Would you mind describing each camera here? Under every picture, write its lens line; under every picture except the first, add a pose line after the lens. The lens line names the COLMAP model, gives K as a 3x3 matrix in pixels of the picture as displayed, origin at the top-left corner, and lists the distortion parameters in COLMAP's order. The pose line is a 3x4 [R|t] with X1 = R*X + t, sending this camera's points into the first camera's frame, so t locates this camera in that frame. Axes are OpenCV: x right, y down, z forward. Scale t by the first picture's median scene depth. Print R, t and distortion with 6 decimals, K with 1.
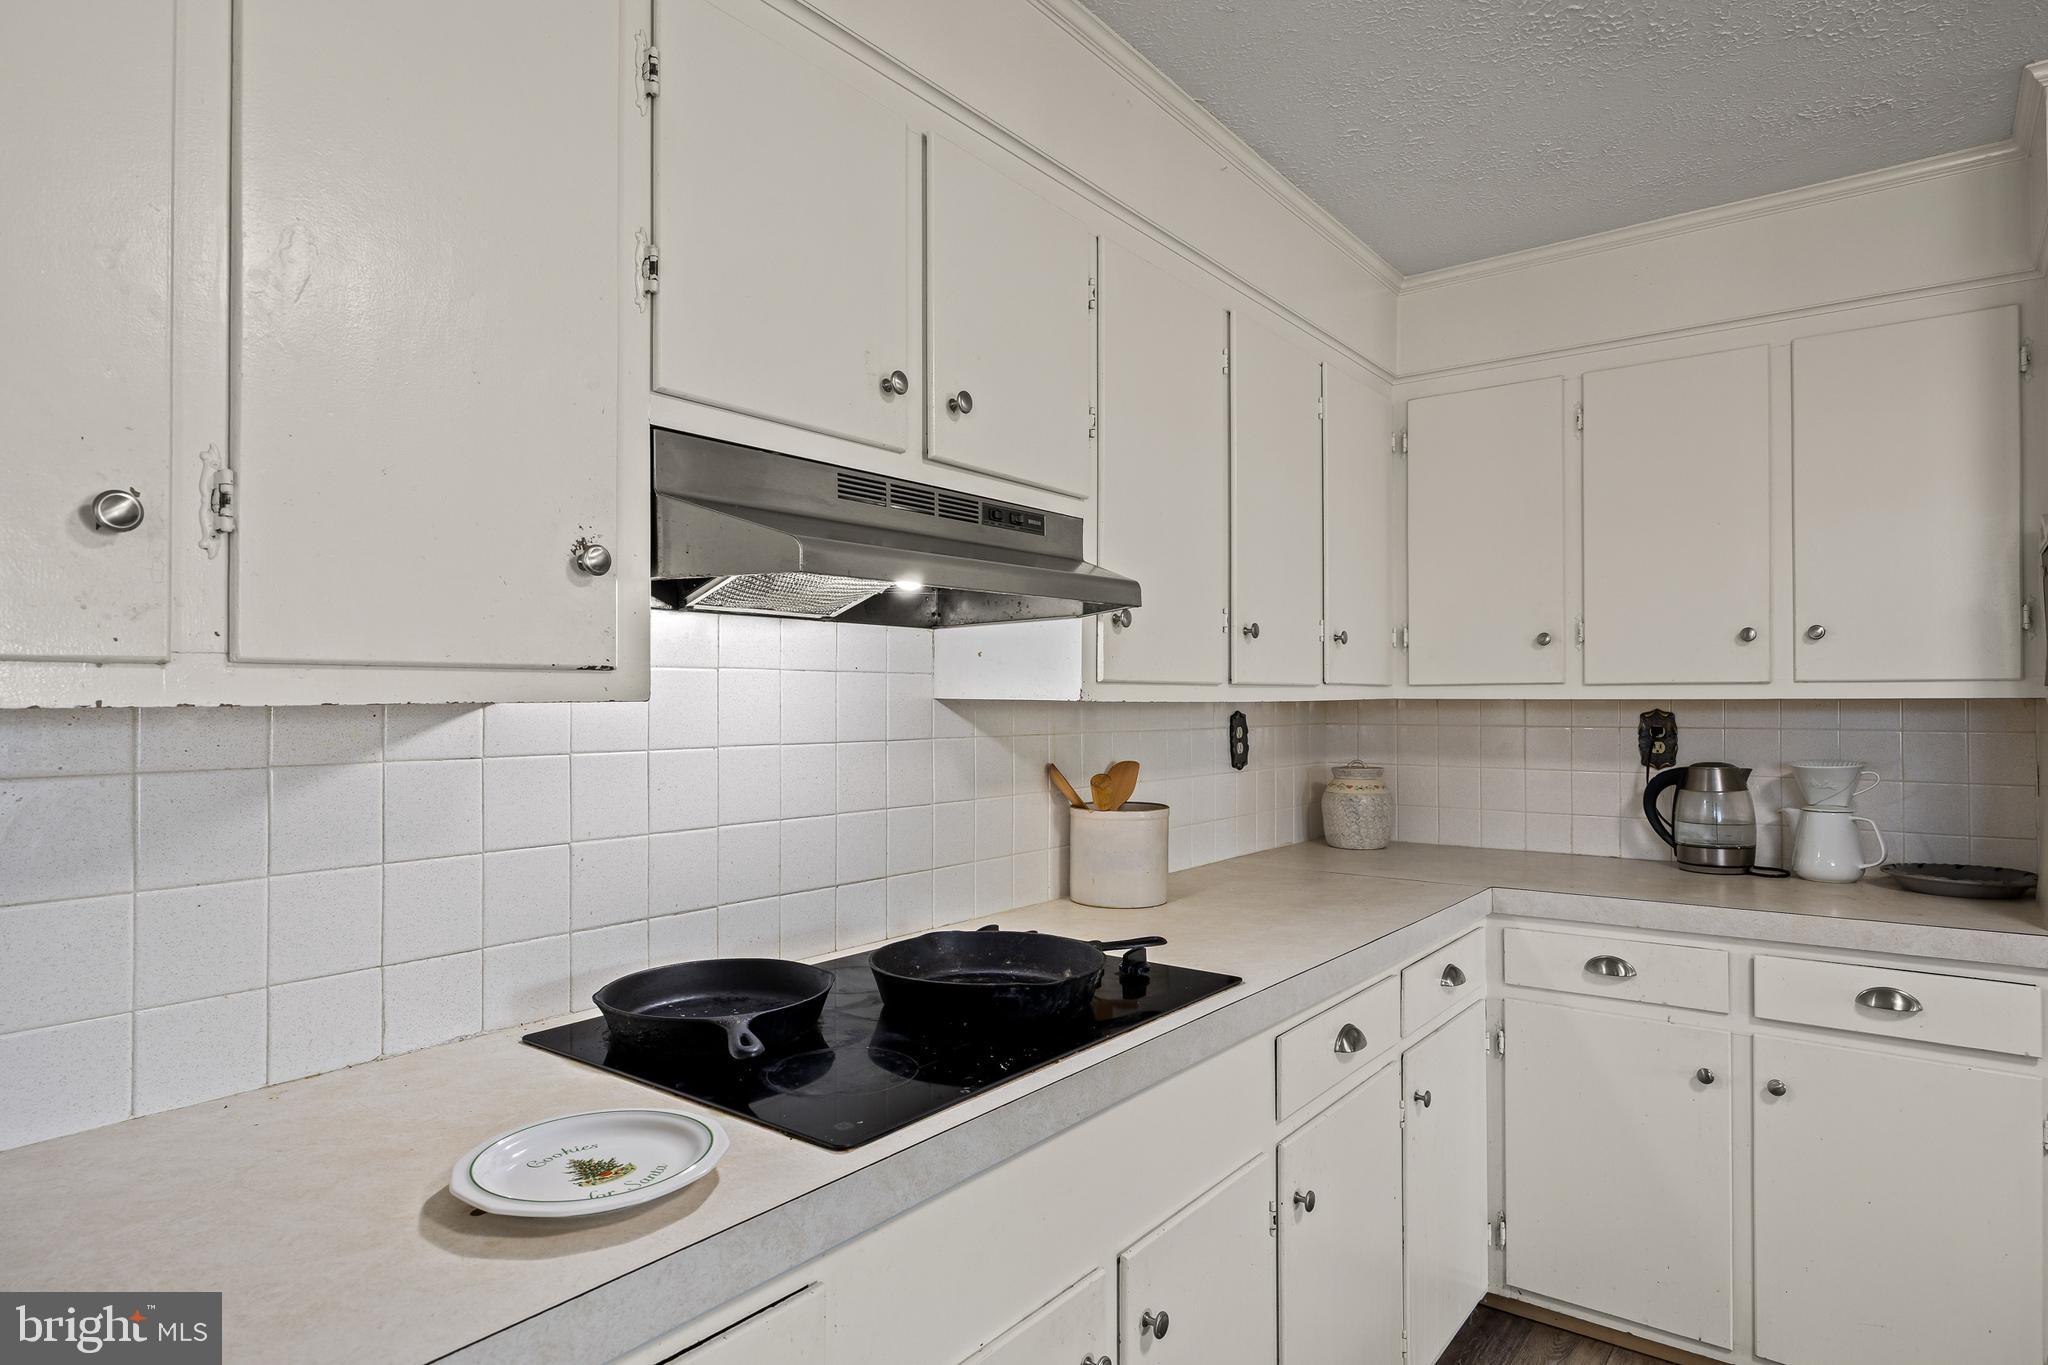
lens RADIAL K [[1133.3, 0, 1032.4], [0, 1133.3, 681.6], [0, 0, 1]] dist [-0.012192, 0.001798]
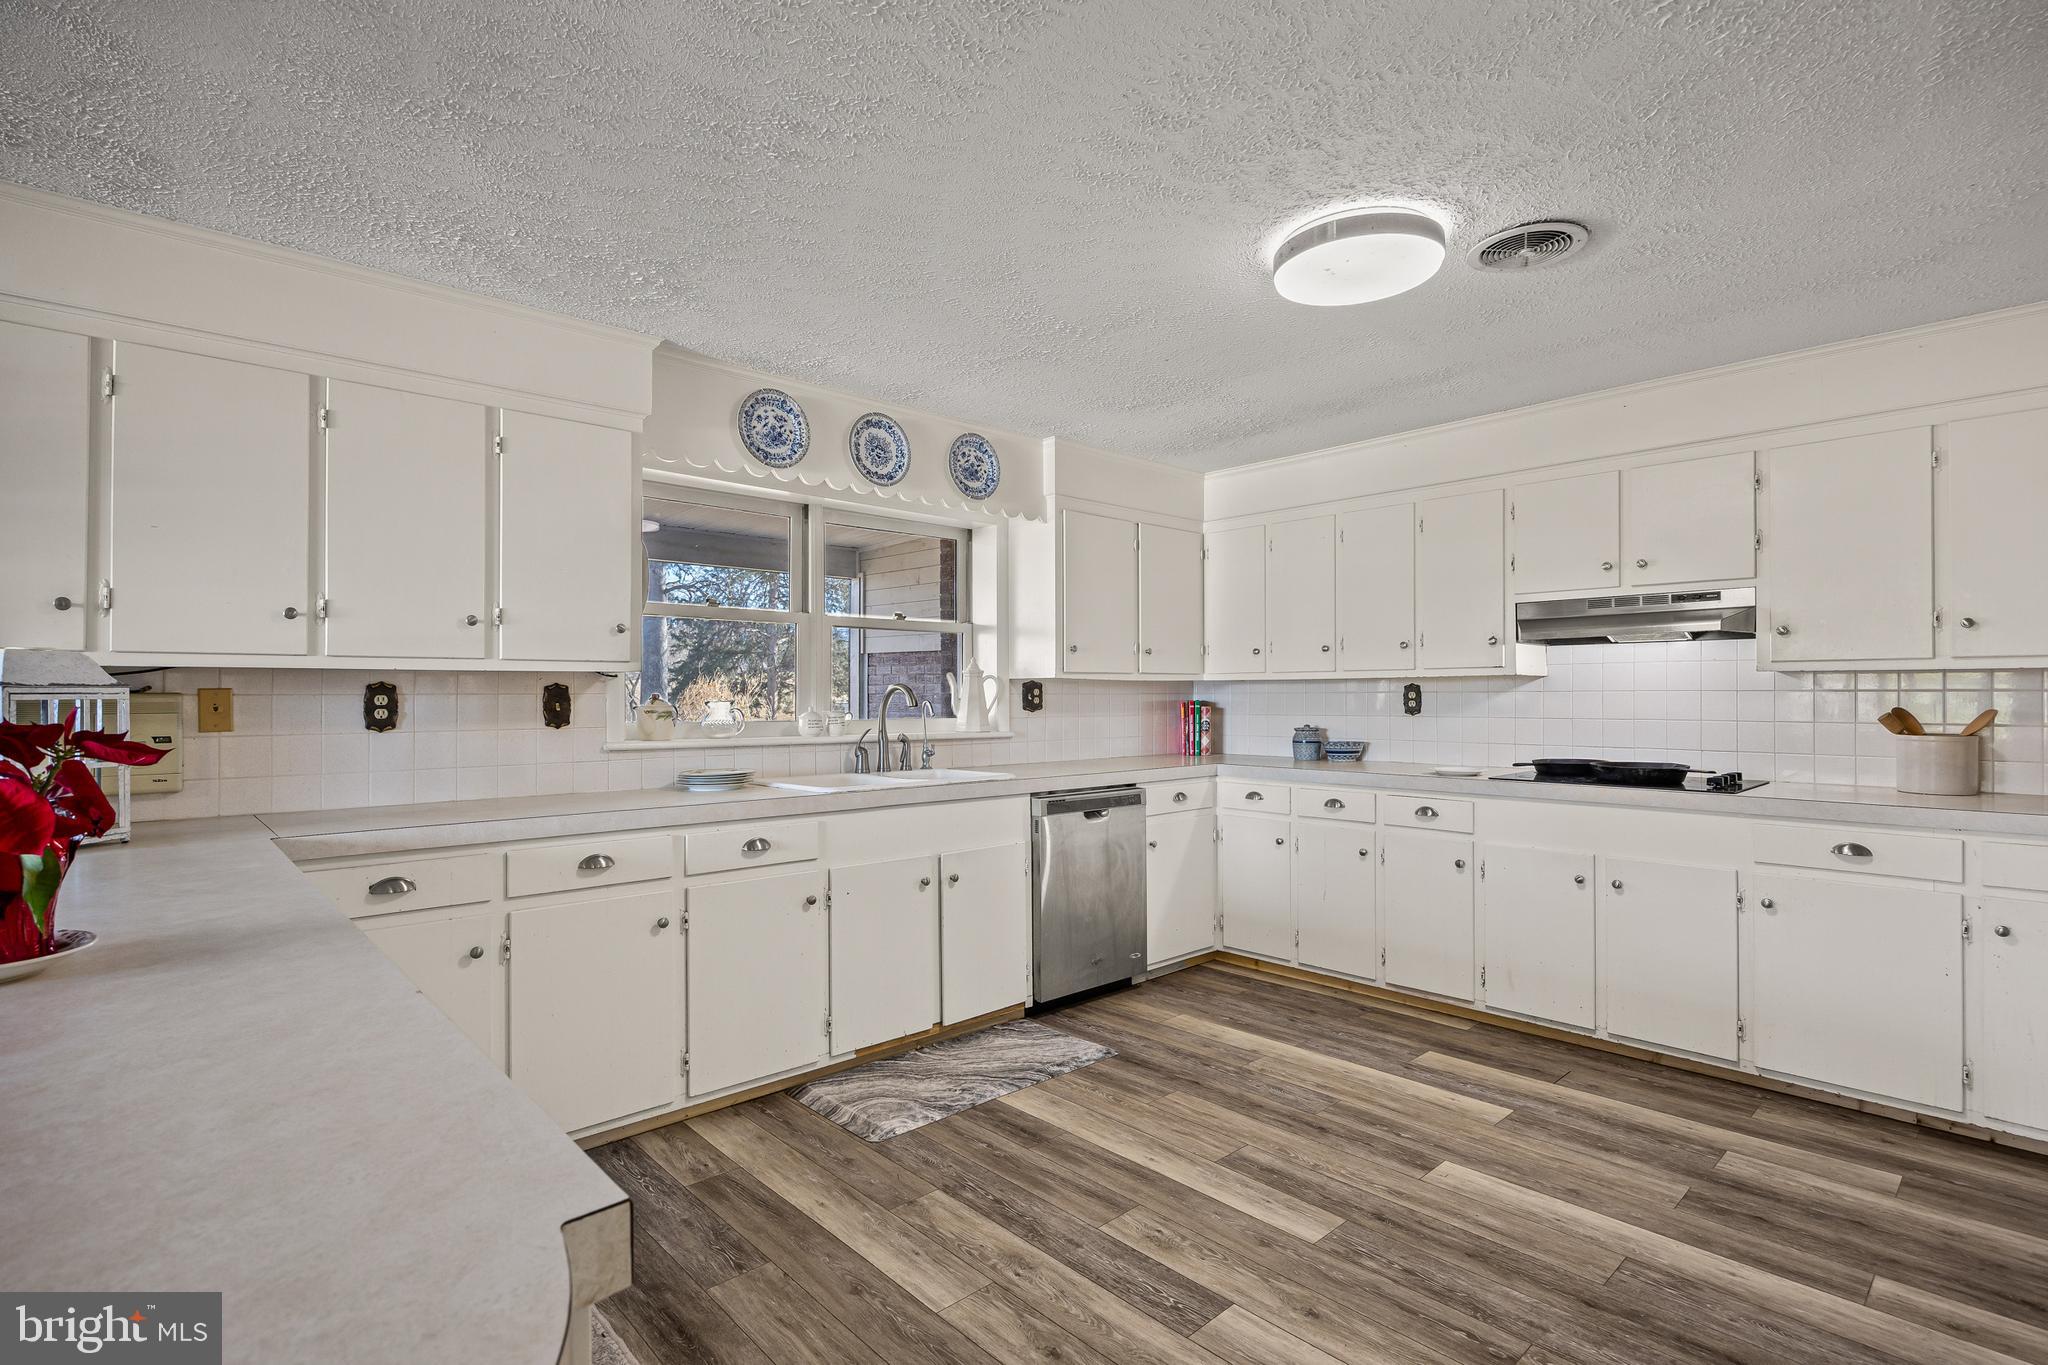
lens RADIAL K [[983.6, 0, 1028.2], [0, 983.6, 686.4], [0, 0, 1]] dist [-0.003176, 0.000434]
pose [[-0.168243, -0.010805, -0.985686, 2.071116], [0.014831, 0.999799, -0.013491, 0.050203], [0.985634, -0.016889, -0.168049, -0.050795]]
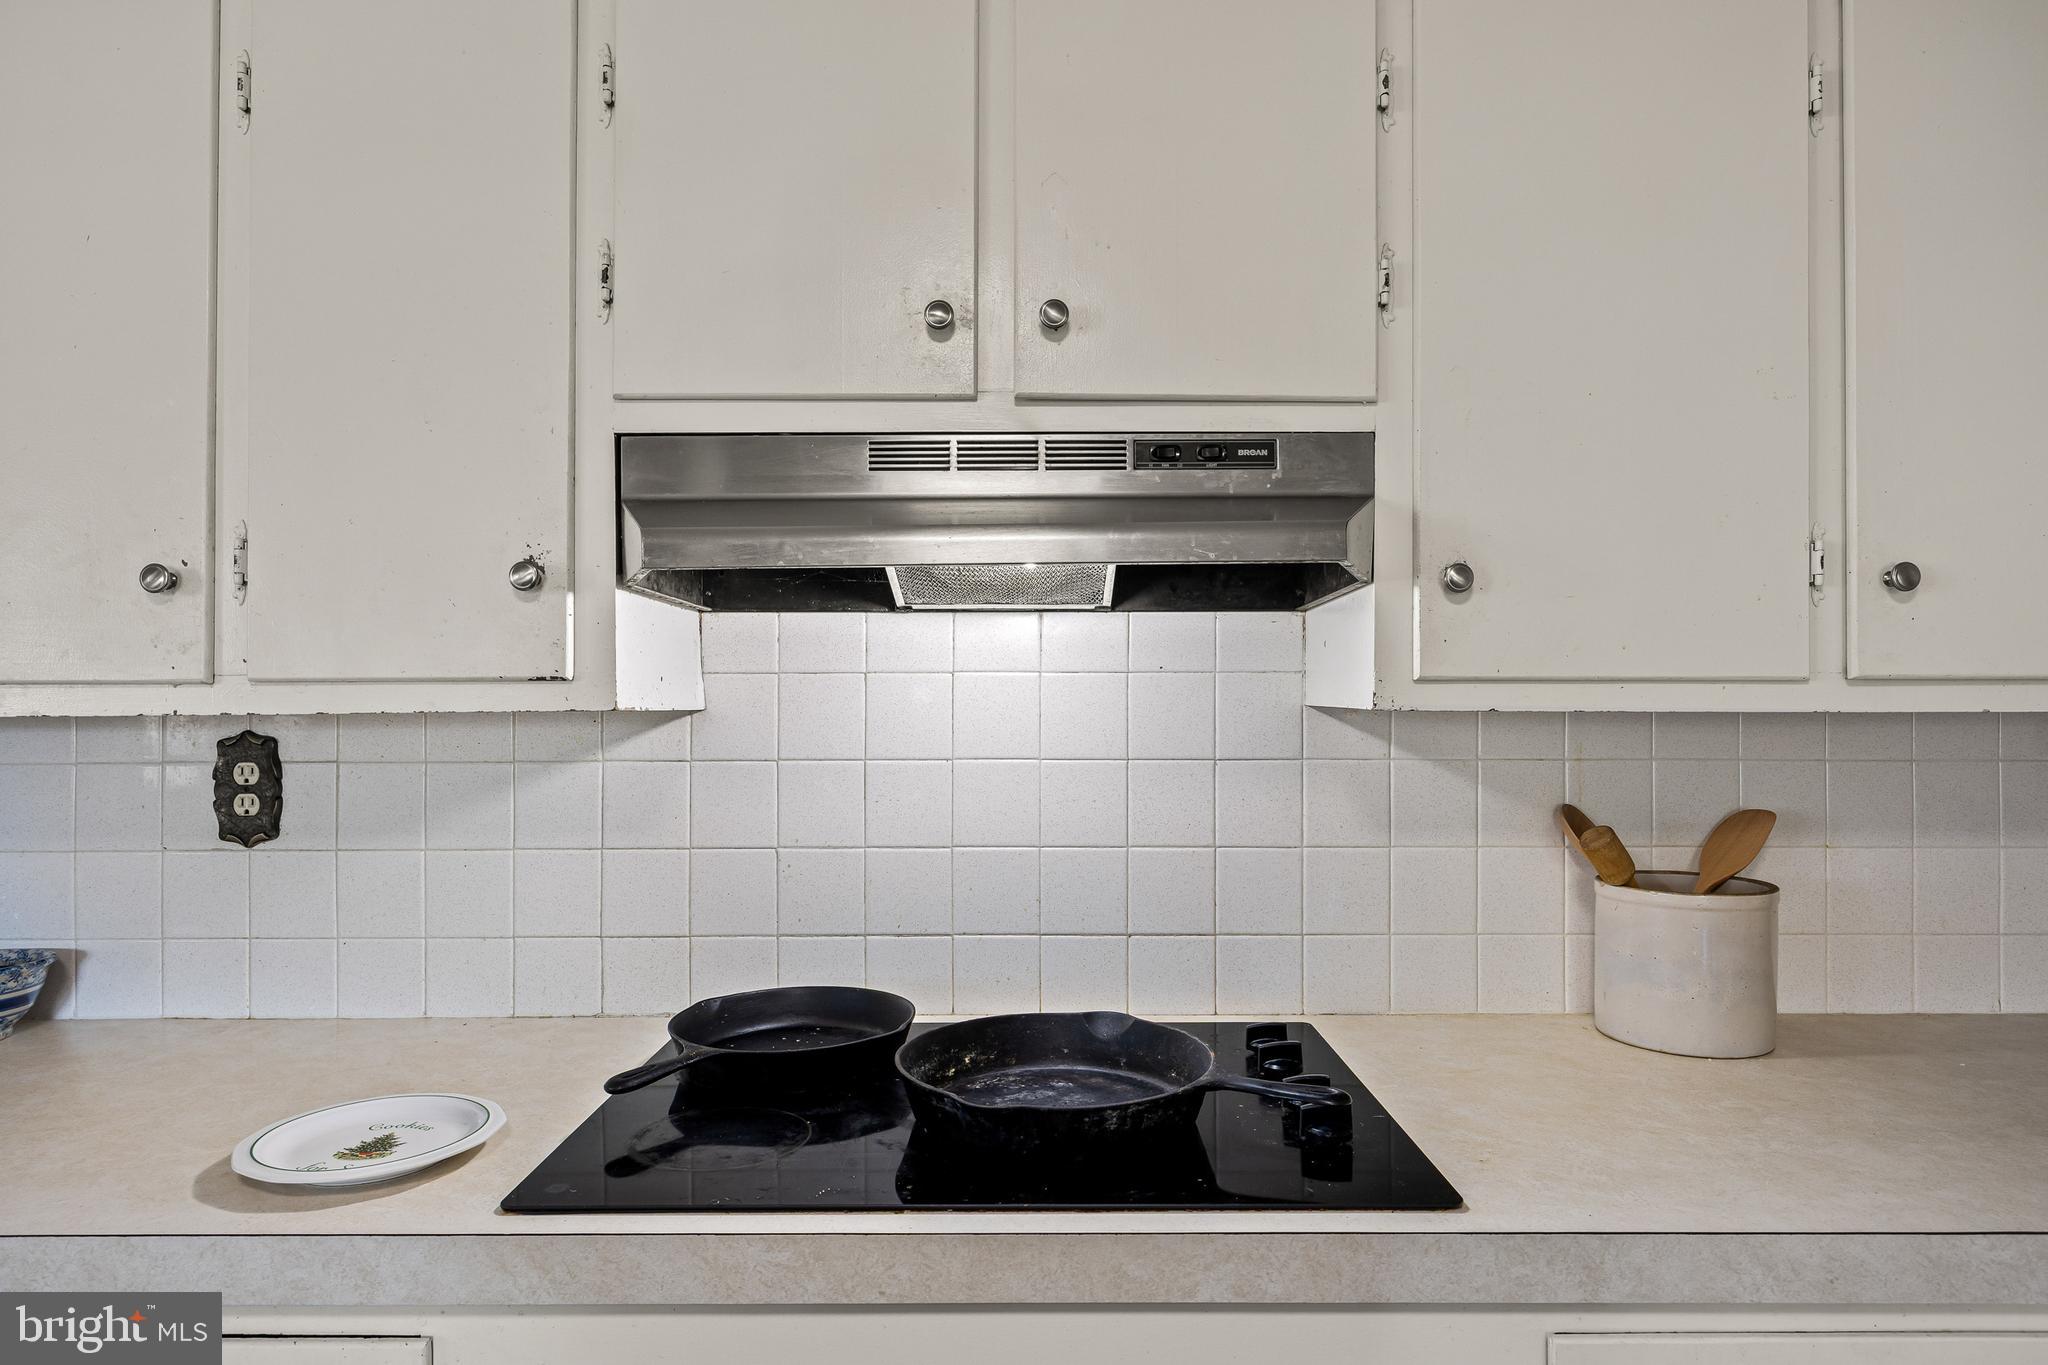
lens RADIAL K [[1197.4, 0, 1043.4], [0, 1197.4, 693.6], [0, 0, 1]] dist [-0.001306, -0.001523]
pose [[0.611904, -0.007406, -0.790898, 0.464972], [0.013790, 0.999904, 0.001305, 0.004007], [0.790812, -0.011705, 0.611947, 0.415057]]
